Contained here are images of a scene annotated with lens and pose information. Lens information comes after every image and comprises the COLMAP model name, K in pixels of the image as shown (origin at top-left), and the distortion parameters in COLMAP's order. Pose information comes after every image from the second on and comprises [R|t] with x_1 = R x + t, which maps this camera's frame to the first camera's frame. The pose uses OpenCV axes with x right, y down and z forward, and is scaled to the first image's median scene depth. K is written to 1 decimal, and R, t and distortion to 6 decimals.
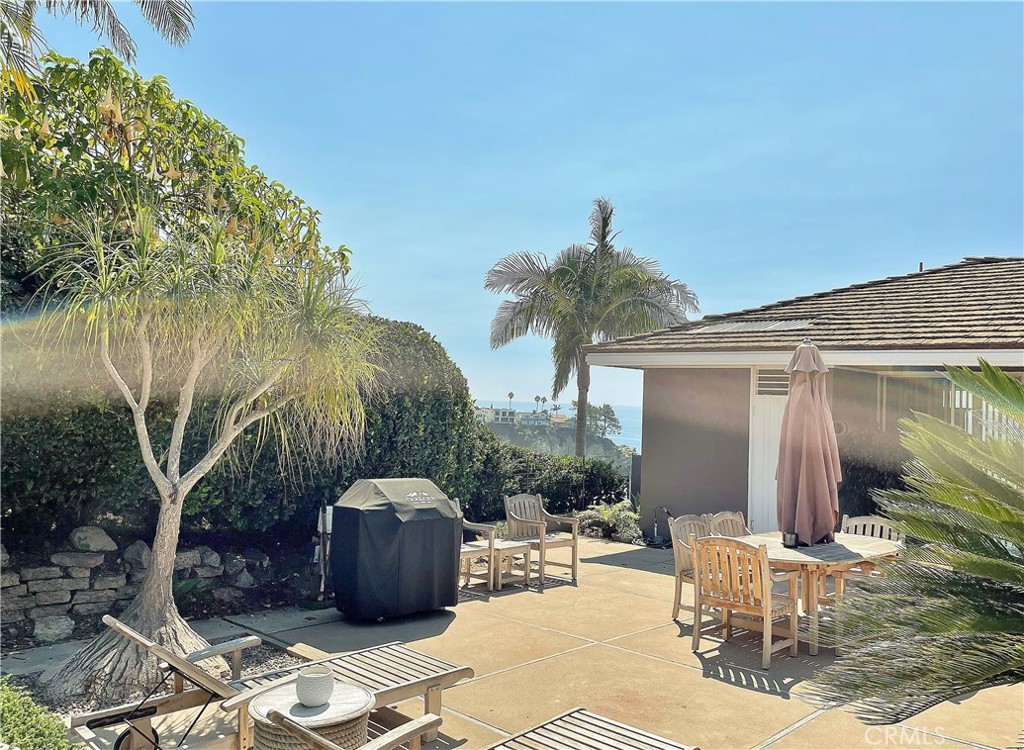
lens RADIAL K [[808.4, 0, 512.0], [0, 808.4, 375.0], [0, 0, 1]] dist [0.040474, -0.002190]
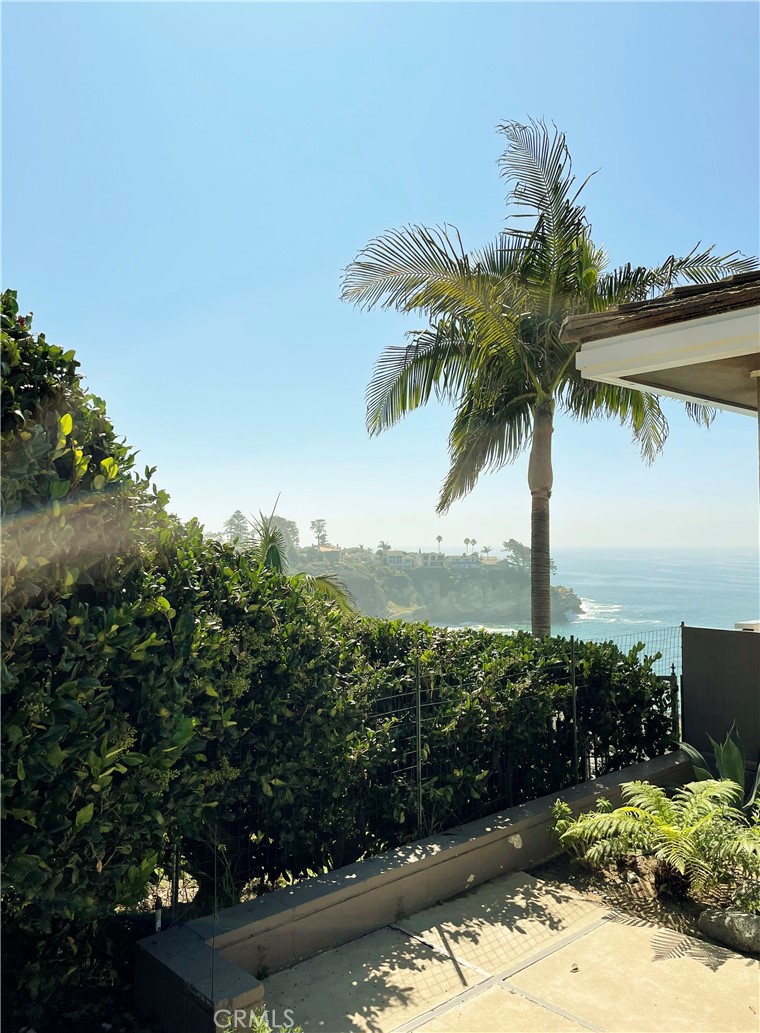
lens RADIAL K [[815.5, 0, 380.0], [0, 815.5, 516.5], [0, 0, 1]] dist [0.040474, -0.002190]
pose [[0.996527, -0.039034, -0.073559, 0.057782], [0.038732, 0.999234, -0.005526, 0.080512], [0.073718, 0.002657, 0.997276, 1.201719]]
